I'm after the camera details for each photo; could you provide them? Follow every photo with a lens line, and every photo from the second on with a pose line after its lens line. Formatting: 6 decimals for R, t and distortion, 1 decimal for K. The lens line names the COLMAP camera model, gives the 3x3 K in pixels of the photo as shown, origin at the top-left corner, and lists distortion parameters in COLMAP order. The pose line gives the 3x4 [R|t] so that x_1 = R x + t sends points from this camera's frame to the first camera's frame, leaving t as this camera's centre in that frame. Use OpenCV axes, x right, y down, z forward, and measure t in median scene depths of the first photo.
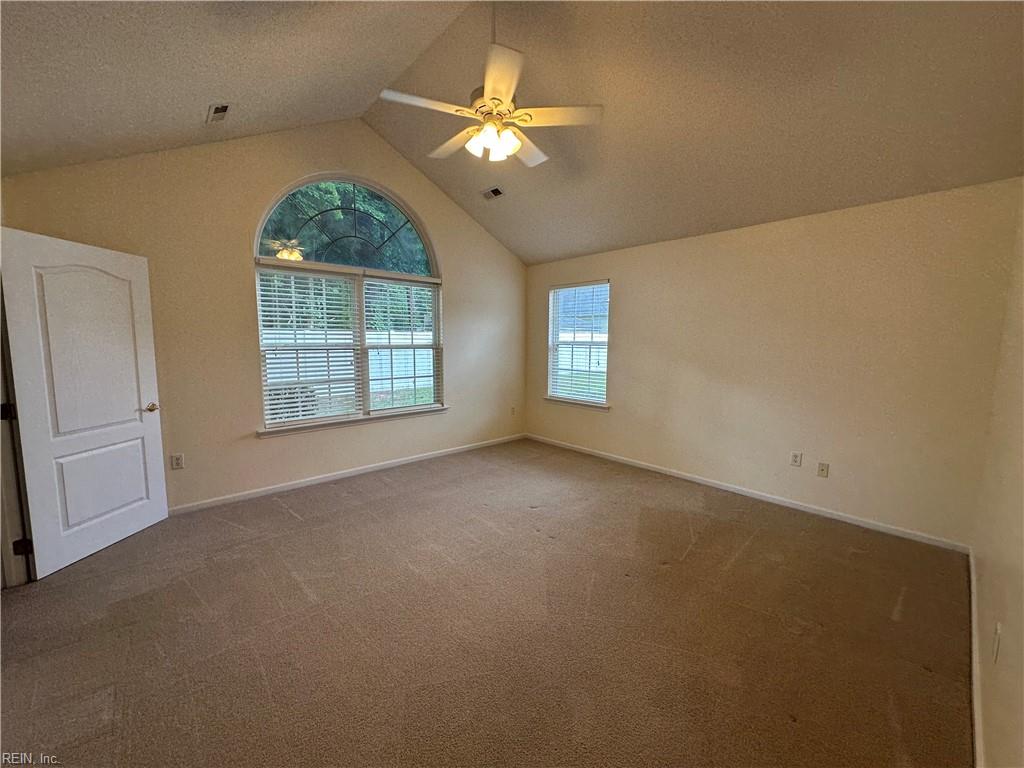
lens RADIAL K [[411.0, 0, 512.0], [0, 411.0, 384.0], [0, 0, 1]] dist [-0.001499, -0.000216]
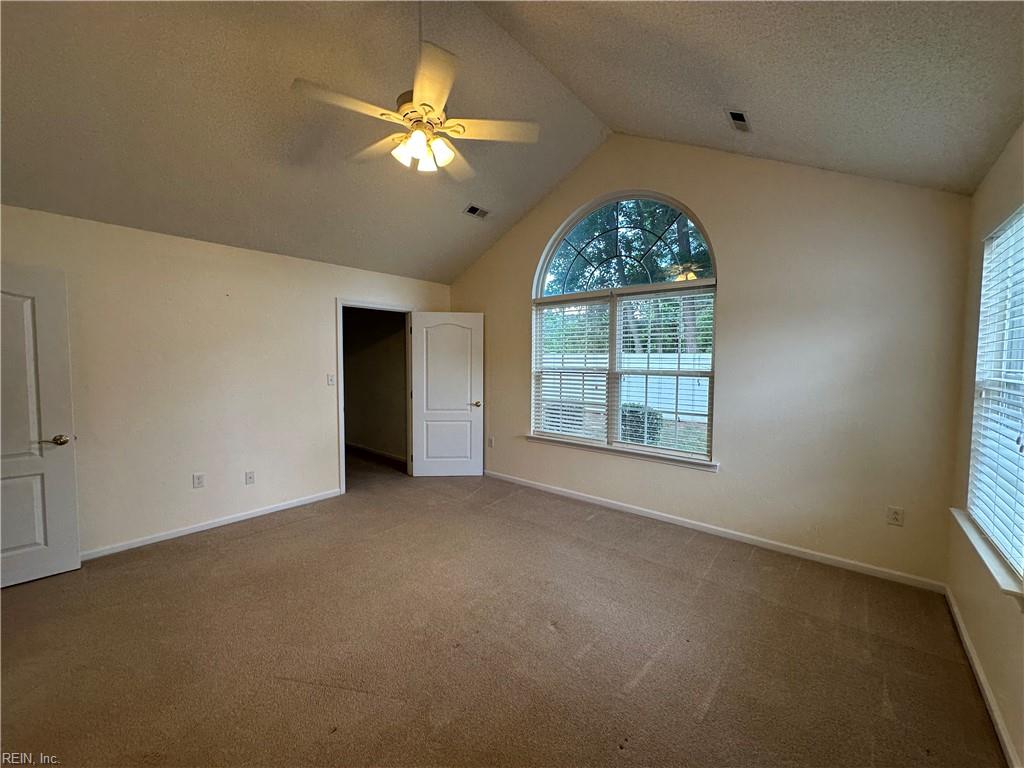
lens RADIAL K [[409.1, 0, 487.9], [0, 409.1, 383.6], [0, 0, 1]] dist [-0.000118, -0.000052]
pose [[0.099093, 0.053550, -0.993636, 0.587561], [-0.113702, 0.992620, 0.042156, -0.077352], [0.988561, 0.108801, 0.104451, 0.690308]]
